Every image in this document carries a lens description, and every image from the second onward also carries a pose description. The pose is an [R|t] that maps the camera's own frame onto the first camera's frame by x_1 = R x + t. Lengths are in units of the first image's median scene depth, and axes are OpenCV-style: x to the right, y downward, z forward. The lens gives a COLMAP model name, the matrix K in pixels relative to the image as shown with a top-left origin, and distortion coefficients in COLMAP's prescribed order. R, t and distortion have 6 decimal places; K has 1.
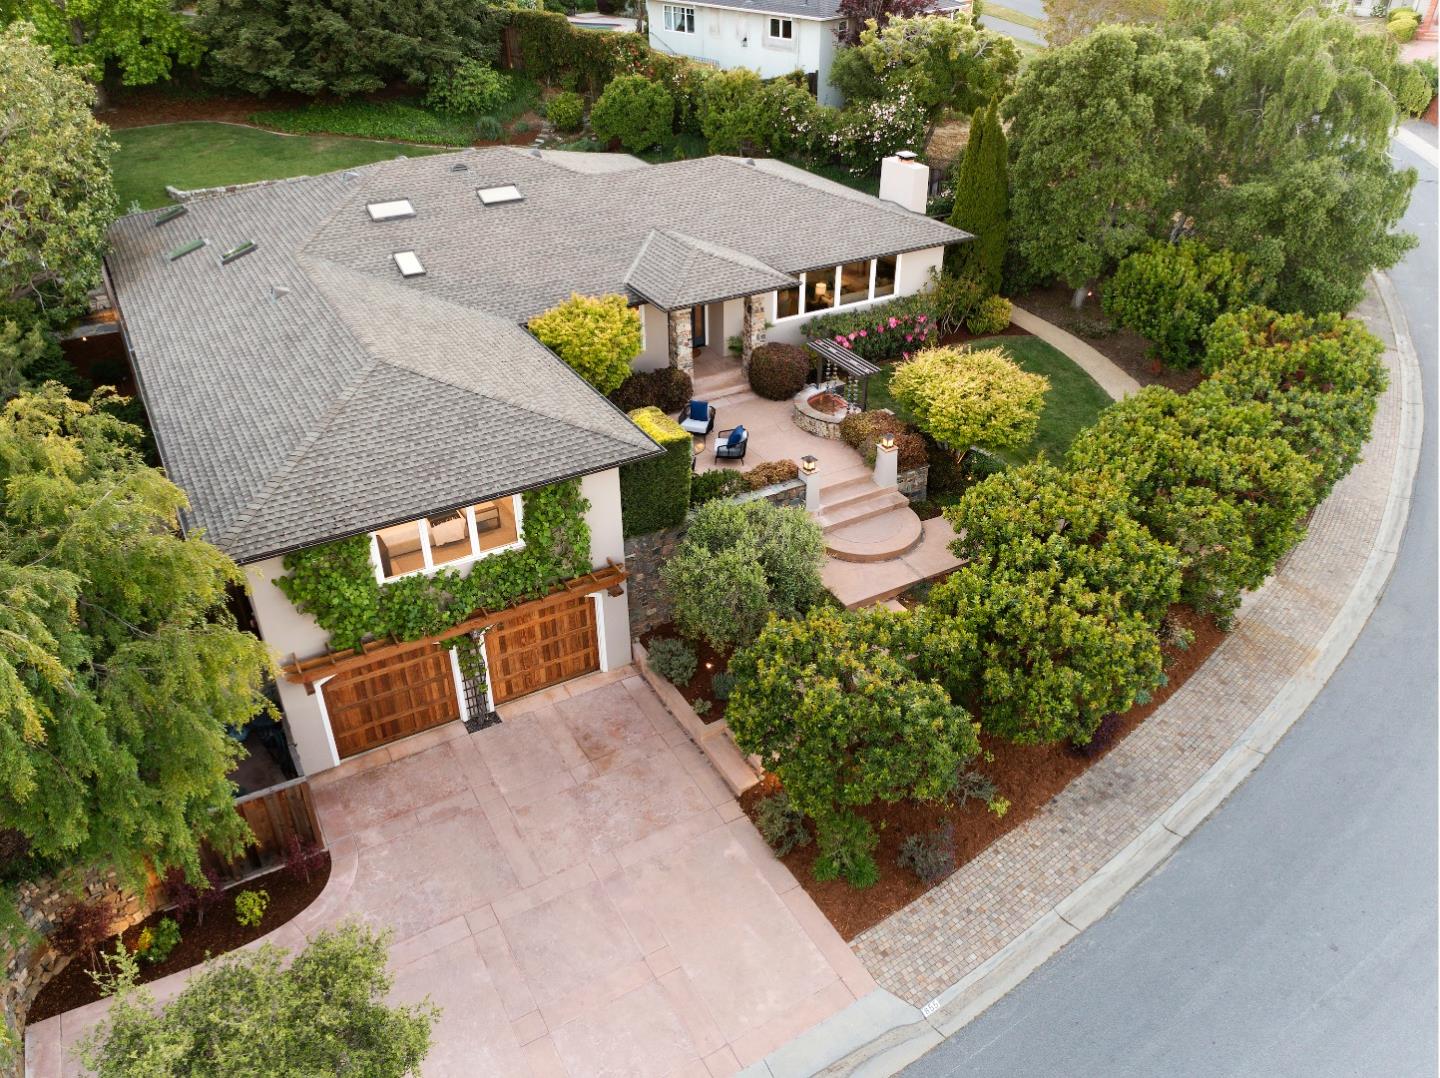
lens RADIAL K [[1068.8, 0, 718.6], [0, 1068.8, 542.8], [0, 0, 1]] dist [0.012516, 0.000265]
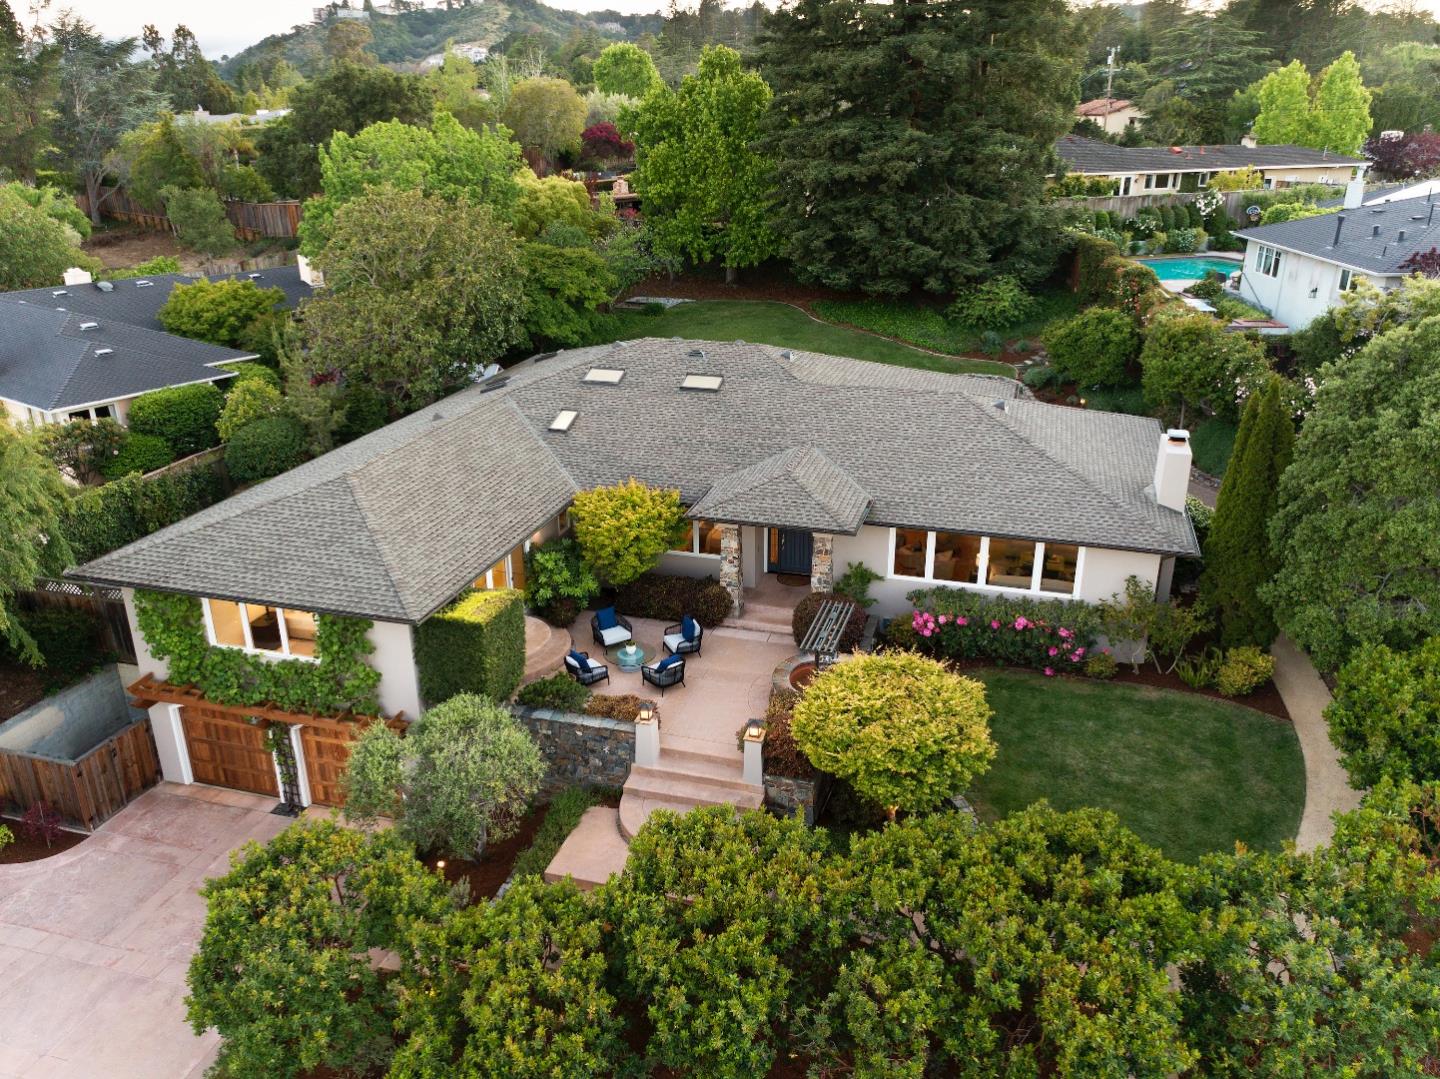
lens RADIAL K [[1068.8, 0, 720.6], [0, 1068.8, 532.7], [0, 0, 1]] dist [0.012516, 0.000265]
pose [[0.695976, 0.265591, -0.667142, 0.518796], [-0.385695, 0.921950, -0.035334, -0.156627], [0.605687, 0.281904, 0.744092, 0.274318]]
